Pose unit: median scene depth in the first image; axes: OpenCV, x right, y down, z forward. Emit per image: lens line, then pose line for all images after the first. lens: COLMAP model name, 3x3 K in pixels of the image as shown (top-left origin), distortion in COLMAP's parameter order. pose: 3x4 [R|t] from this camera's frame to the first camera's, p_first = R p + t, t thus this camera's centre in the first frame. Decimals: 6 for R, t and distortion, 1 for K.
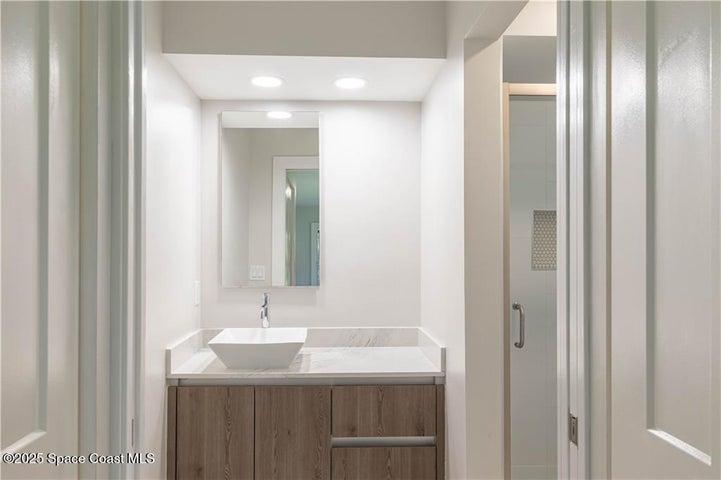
lens RADIAL K [[530.5, 0, 360.0], [0, 530.5, 240.8], [0, 0, 1]] dist [-0.003581, 0.003628]
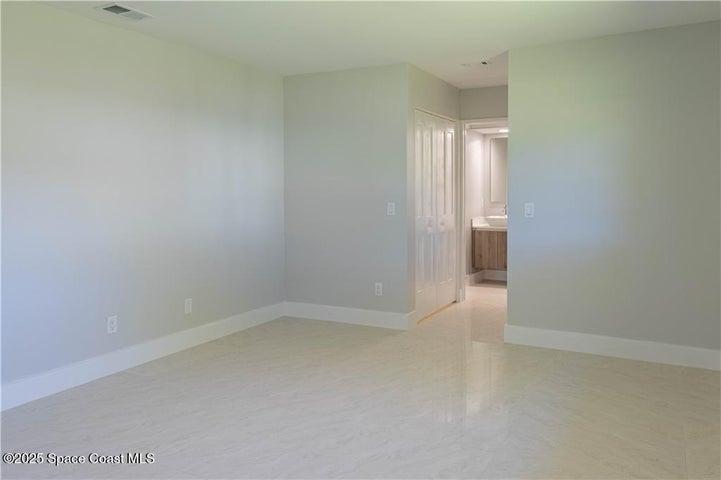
lens RADIAL K [[530.5, 0, 360.9], [0, 530.5, 239.6], [0, 0, 1]] dist [-0.003581, 0.003628]
pose [[0.840264, 0.035177, -0.541035, 0.843717], [0.025202, 0.994280, 0.103785, -0.028665], [0.541591, -0.100842, 0.834572, -2.130029]]
